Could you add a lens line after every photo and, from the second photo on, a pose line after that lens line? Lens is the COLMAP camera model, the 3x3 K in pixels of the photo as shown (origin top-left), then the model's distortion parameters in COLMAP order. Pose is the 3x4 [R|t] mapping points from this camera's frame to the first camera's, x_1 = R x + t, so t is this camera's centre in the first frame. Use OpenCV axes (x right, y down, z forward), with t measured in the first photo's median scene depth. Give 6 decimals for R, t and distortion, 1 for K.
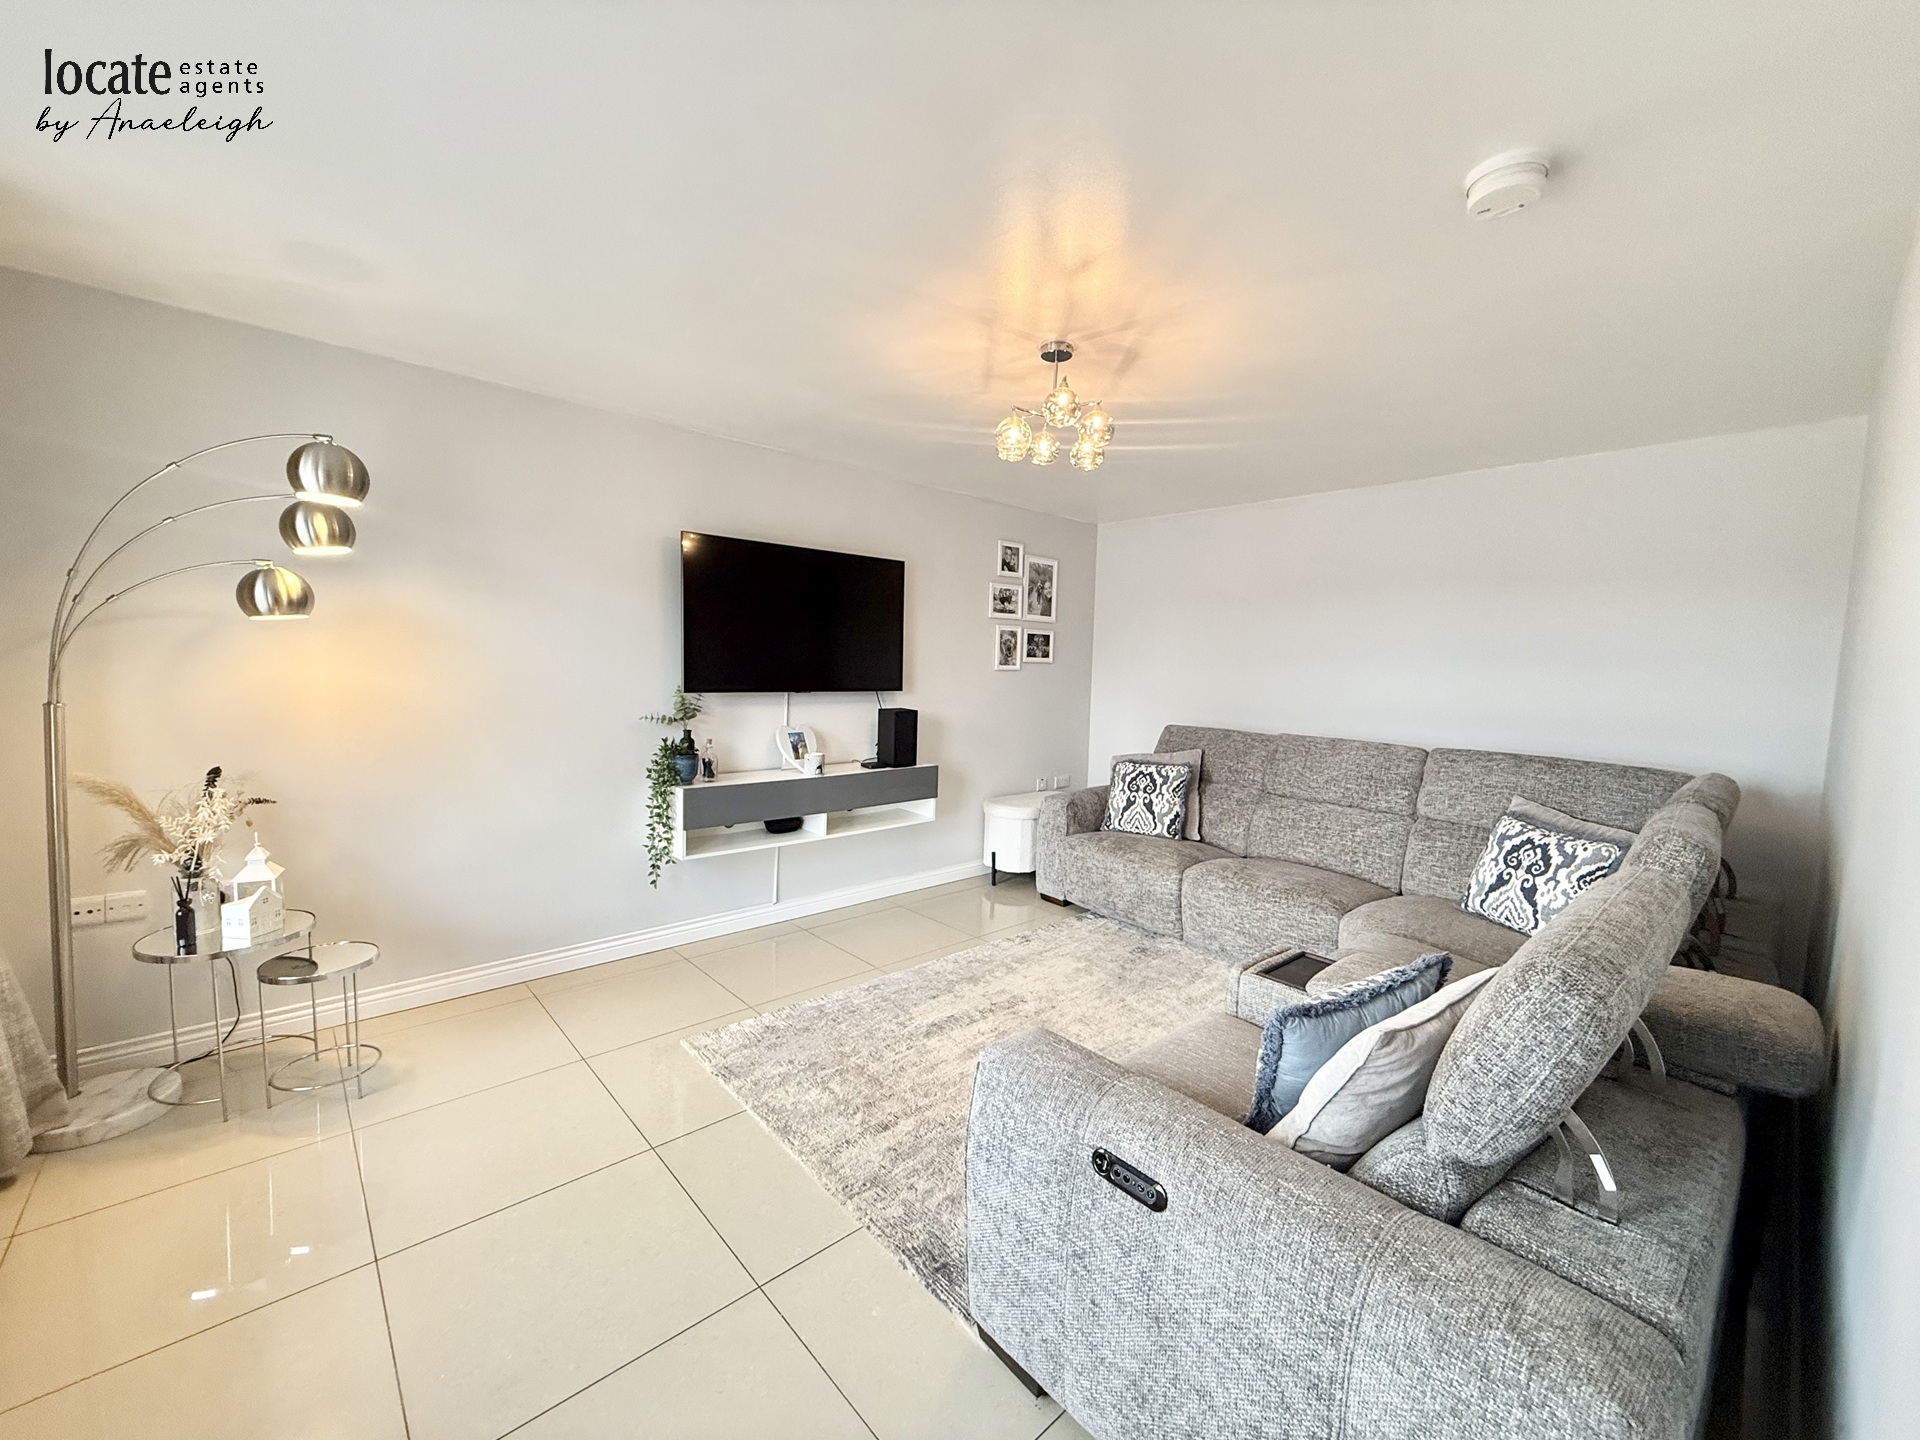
lens RADIAL K [[760.5, 0, 951.2], [0, 760.5, 721.0], [0, 0, 1]] dist [0.001574, 0.000267]
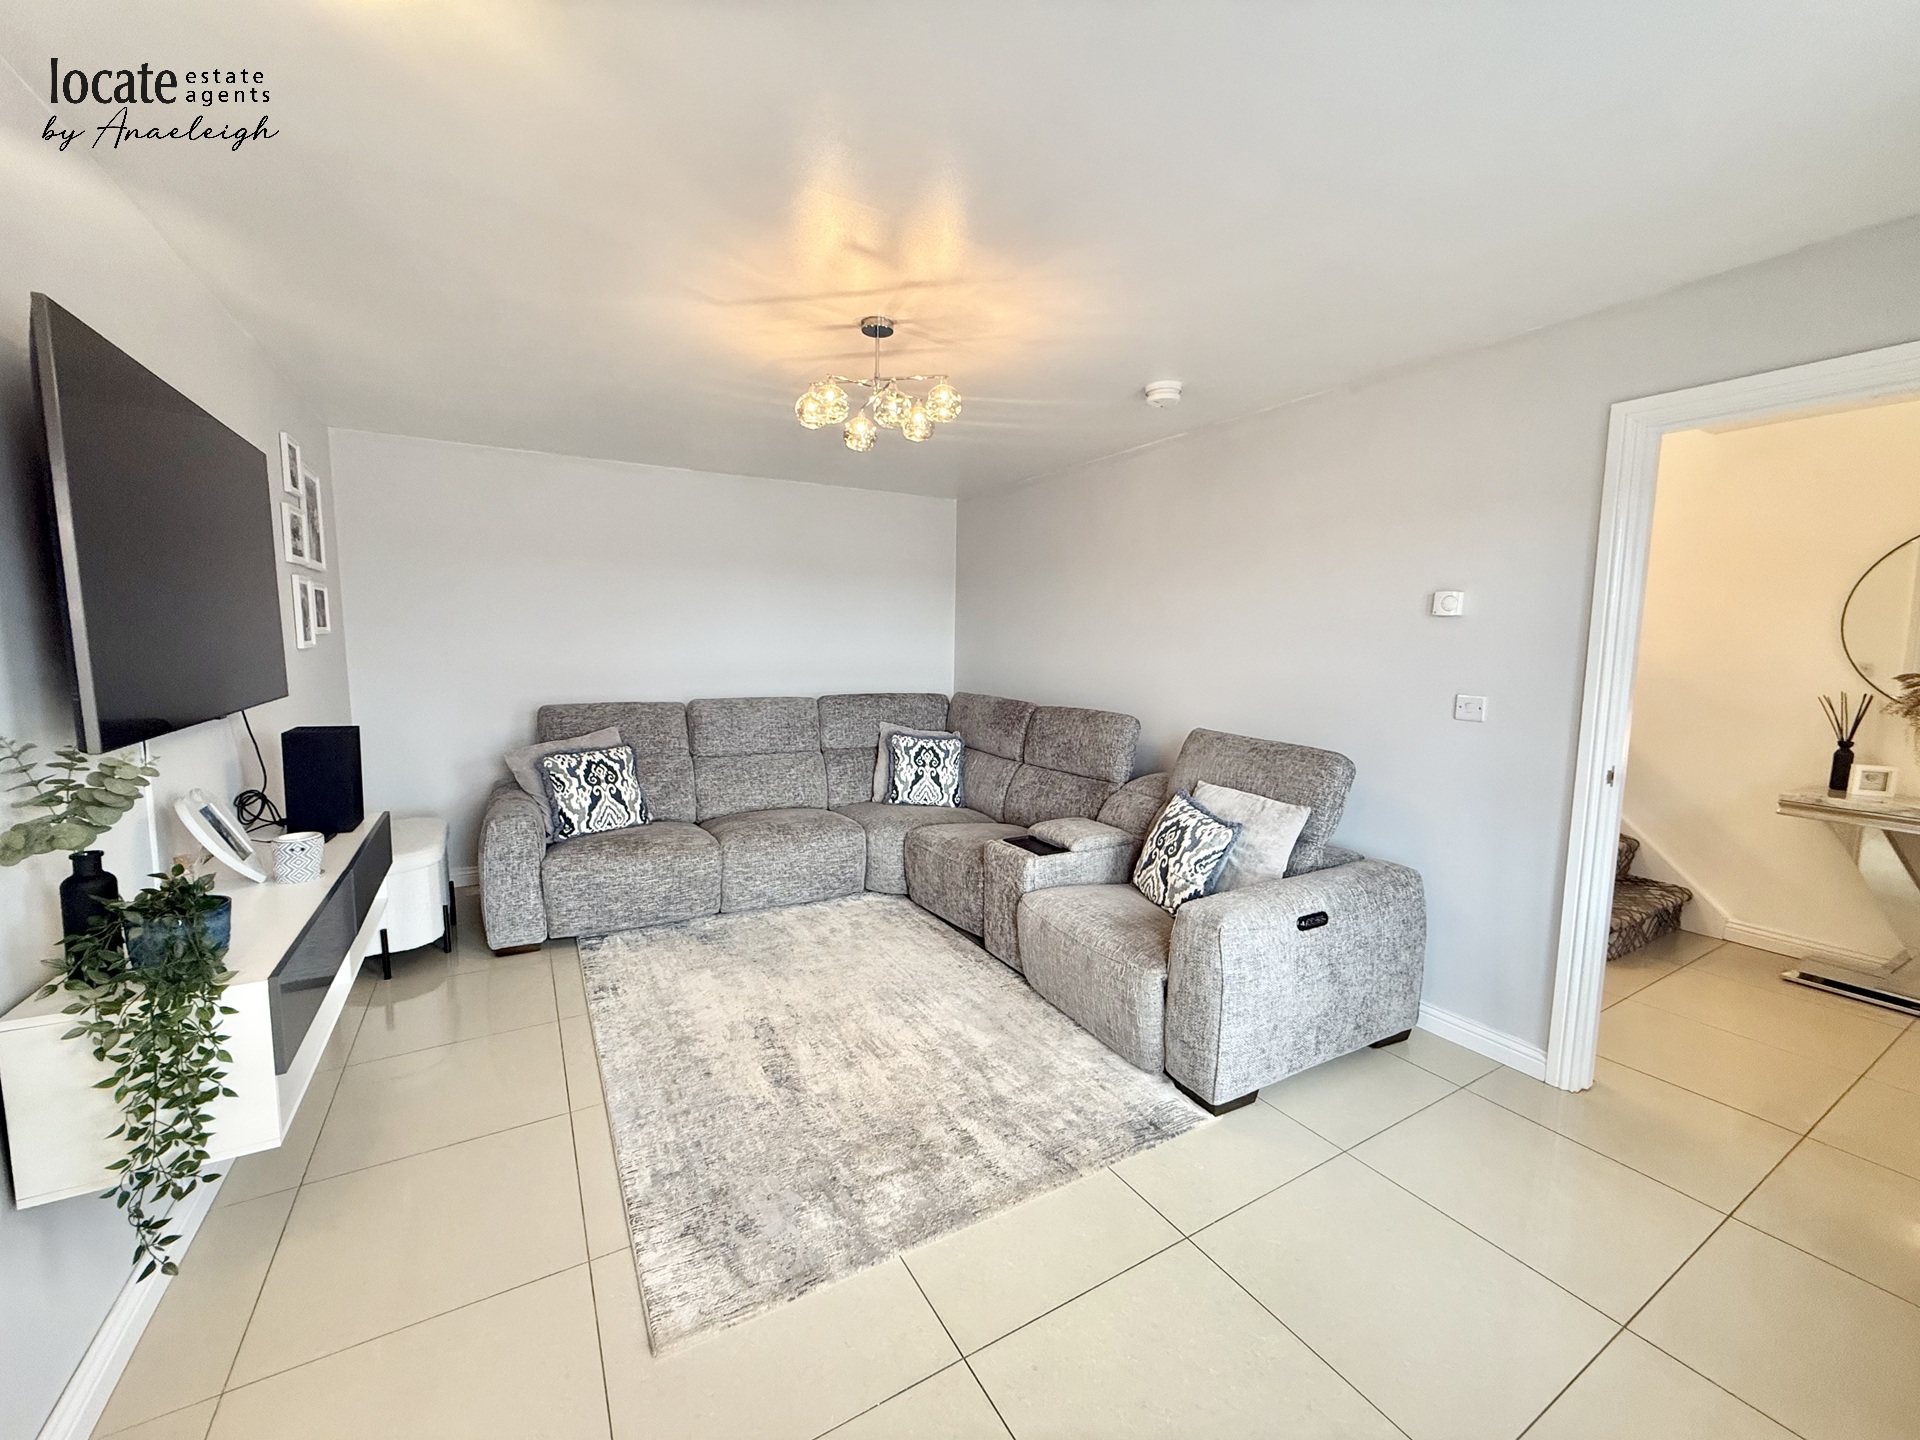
lens RADIAL K [[760.5, 0, 951.2], [0, 760.5, 721.0], [0, 0, 1]] dist [0.001574, 0.000267]
pose [[0.205808, -0.134167, 0.969351, -0.640423], [0.069686, 0.990052, 0.122237, -0.071458], [-0.976108, 0.042393, 0.213110, 0.536051]]
